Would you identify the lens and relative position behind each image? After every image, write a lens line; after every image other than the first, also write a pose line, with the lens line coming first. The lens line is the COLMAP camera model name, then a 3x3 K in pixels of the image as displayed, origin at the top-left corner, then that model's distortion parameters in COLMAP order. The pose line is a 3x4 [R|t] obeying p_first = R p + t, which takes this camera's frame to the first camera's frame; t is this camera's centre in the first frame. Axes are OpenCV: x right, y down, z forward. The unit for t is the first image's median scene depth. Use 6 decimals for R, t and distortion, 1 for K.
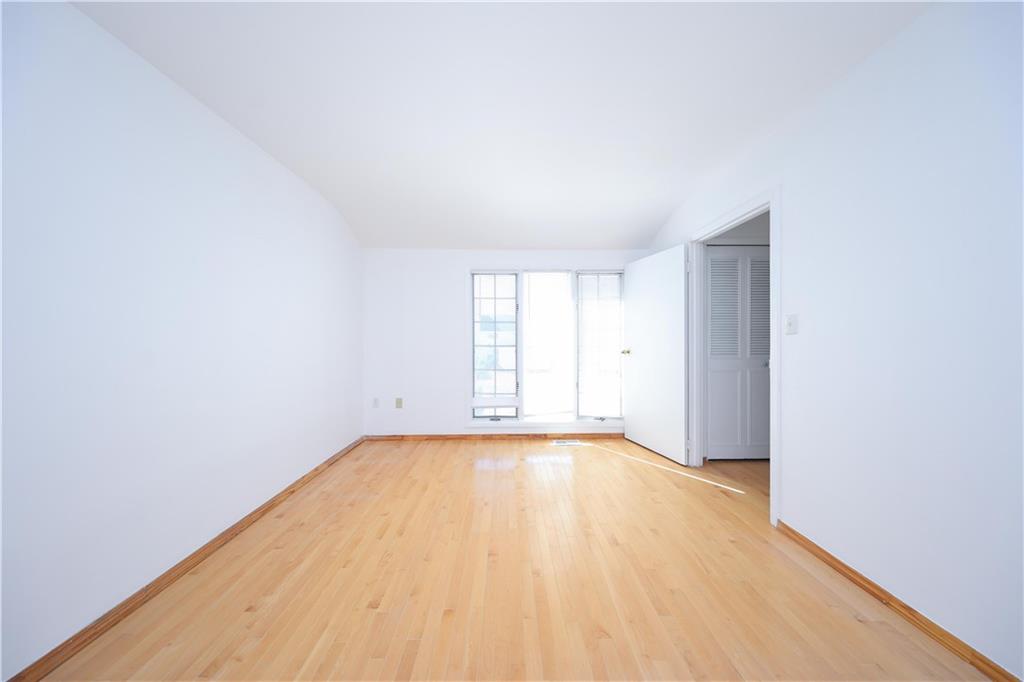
lens RADIAL K [[298.9, 0, 518.8], [0, 298.9, 334.2], [0, 0, 1]] dist [0.002262, -0.000428]
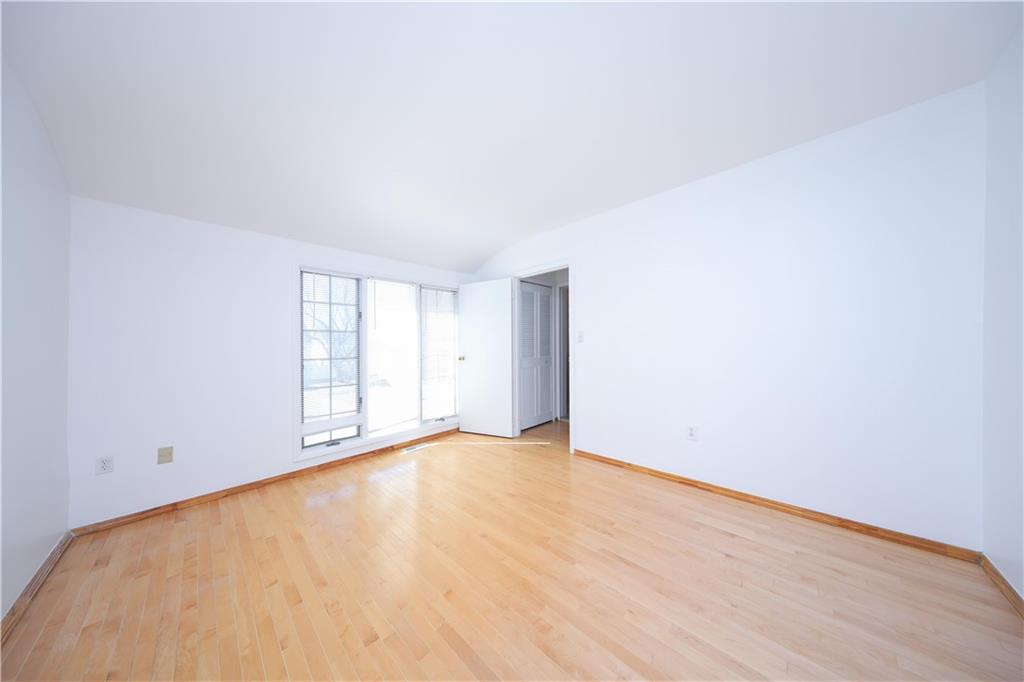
lens RADIAL K [[298.9, 0, 516.5], [0, 298.9, 343.6], [0, 0, 1]] dist [0.002262, -0.000428]
pose [[0.698133, -0.010151, 0.715896, -0.336526], [0.013127, 0.999913, 0.001378, 0.001197], [-0.715847, 0.008436, 0.698206, 0.013893]]
